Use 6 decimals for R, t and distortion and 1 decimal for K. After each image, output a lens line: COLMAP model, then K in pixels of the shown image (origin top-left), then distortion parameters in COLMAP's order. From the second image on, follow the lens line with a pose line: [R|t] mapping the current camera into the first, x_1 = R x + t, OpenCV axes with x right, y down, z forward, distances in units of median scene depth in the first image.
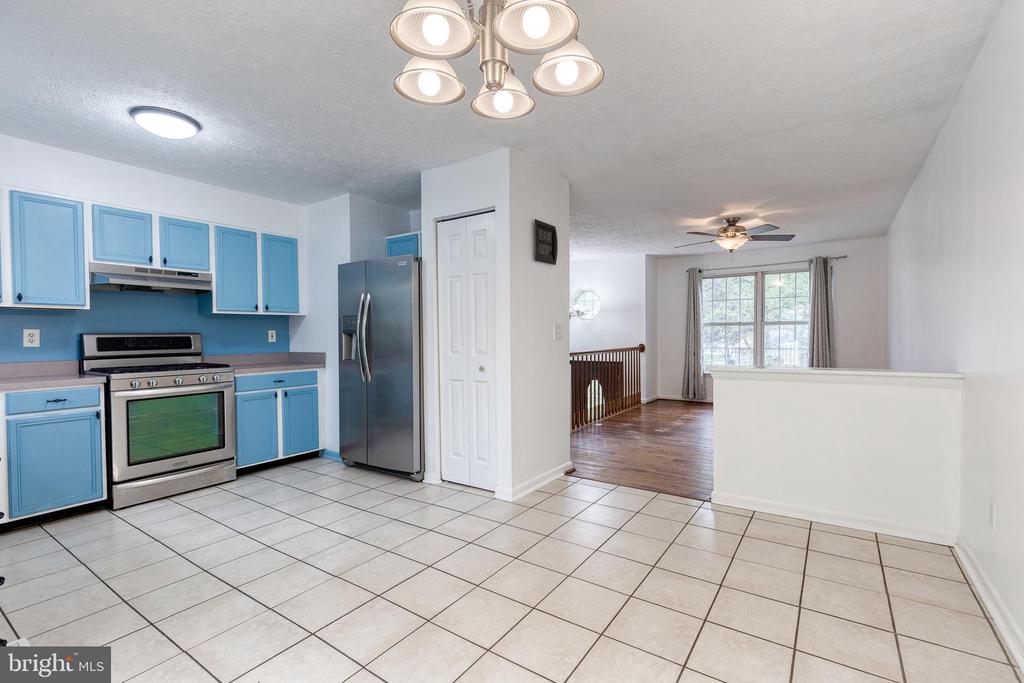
lens RADIAL K [[466.6, 0, 521.4], [0, 466.6, 342.5], [0, 0, 1]] dist [0.009303, -0.000142]
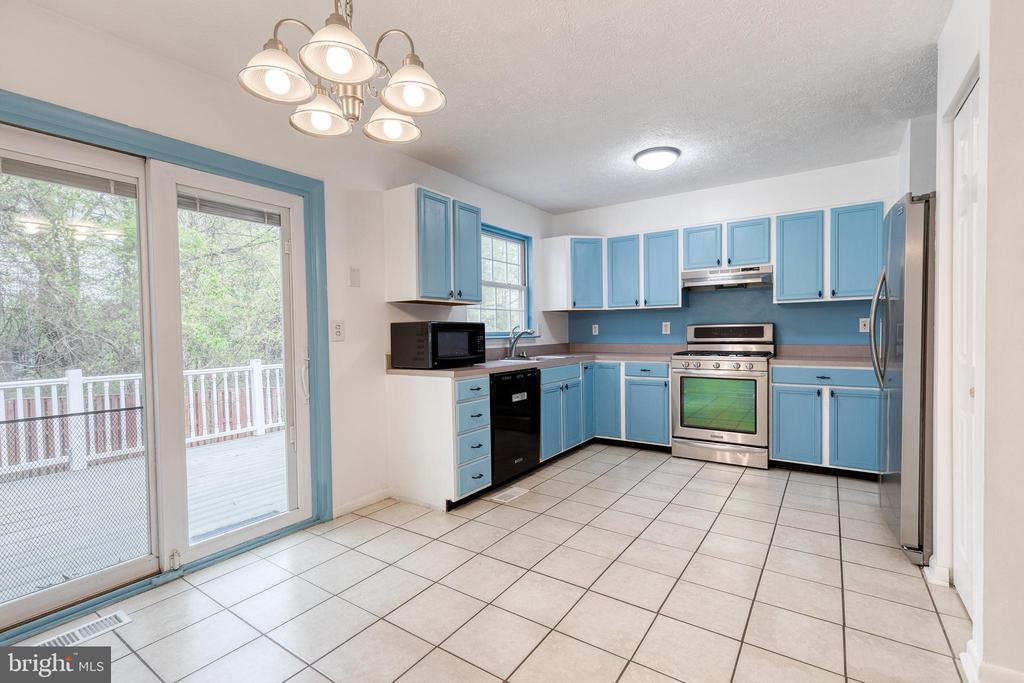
lens RADIAL K [[454.3, 0, 516.4], [0, 454.3, 342.5], [0, 0, 1]] dist [0.000692, -0.000547]
pose [[-0.004913, 0.035255, -0.999366, 0.352386], [-0.002237, 0.999375, 0.035266, -0.011641], [0.999985, 0.002409, -0.004831, 0.462317]]
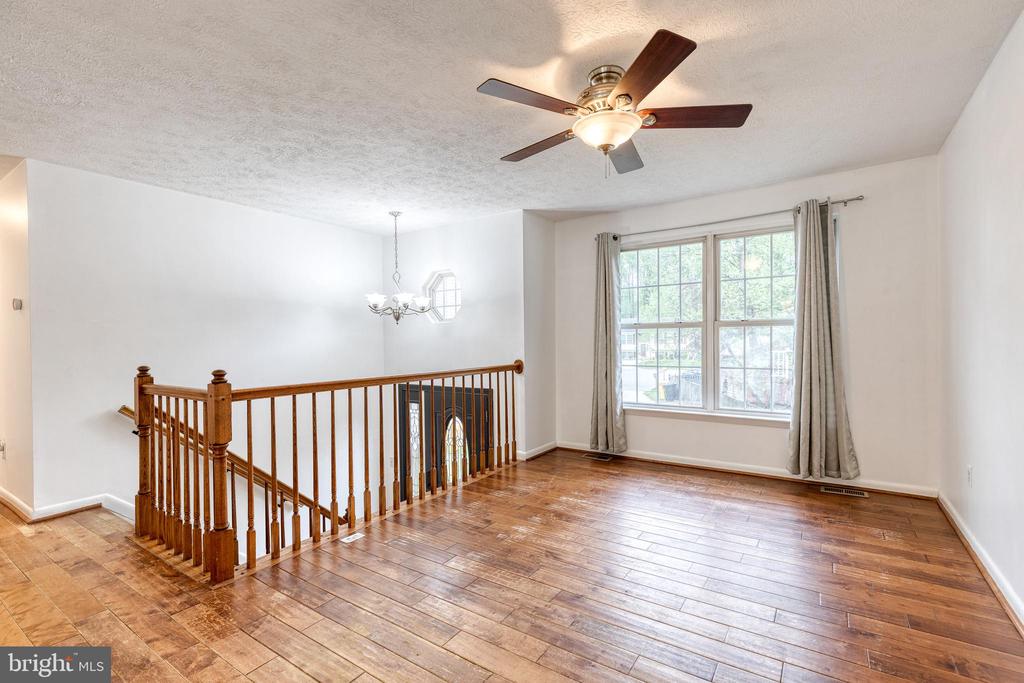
lens RADIAL K [[462.8, 0, 531.7], [0, 462.8, 343.6], [0, 0, 1]] dist [0.012435, -0.000258]
pose [[0.999921, -0.004615, 0.011713, 0.533031], [0.004783, 0.999885, -0.014362, -0.018063], [-0.011646, 0.014417, 0.999828, 0.817972]]
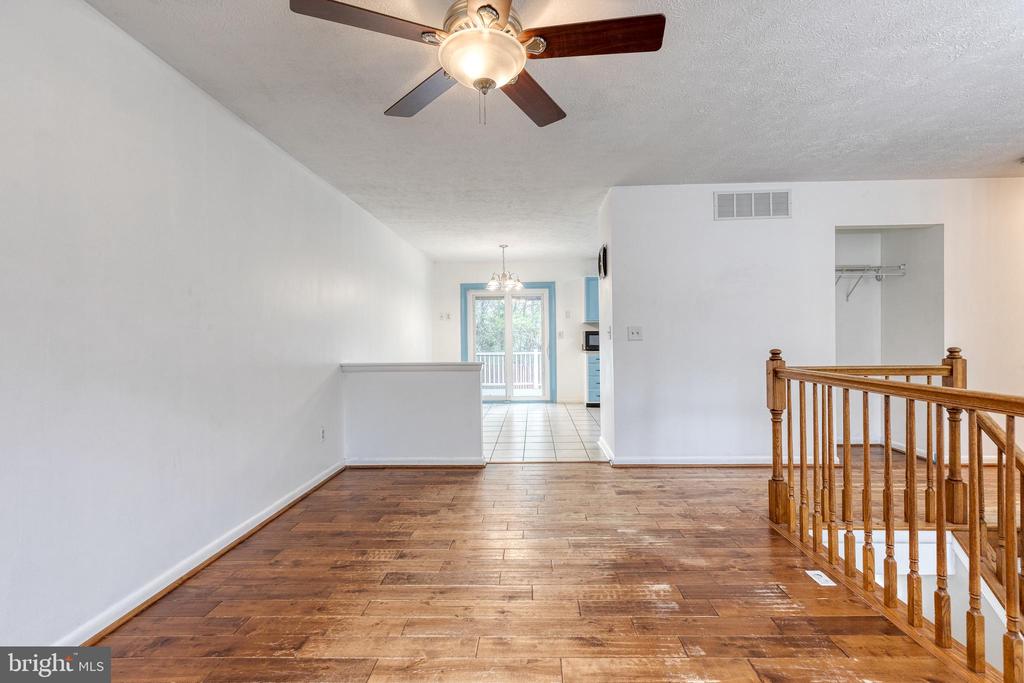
lens RADIAL K [[459.9, 0, 517.2], [0, 459.9, 342.6], [0, 0, 1]] dist [0.003006, 0.000156]
pose [[-0.850482, 0.025360, -0.525392, 0.865717], [0.012133, 0.999517, 0.028605, -0.030904], [0.525864, 0.017953, -0.850379, 1.851813]]
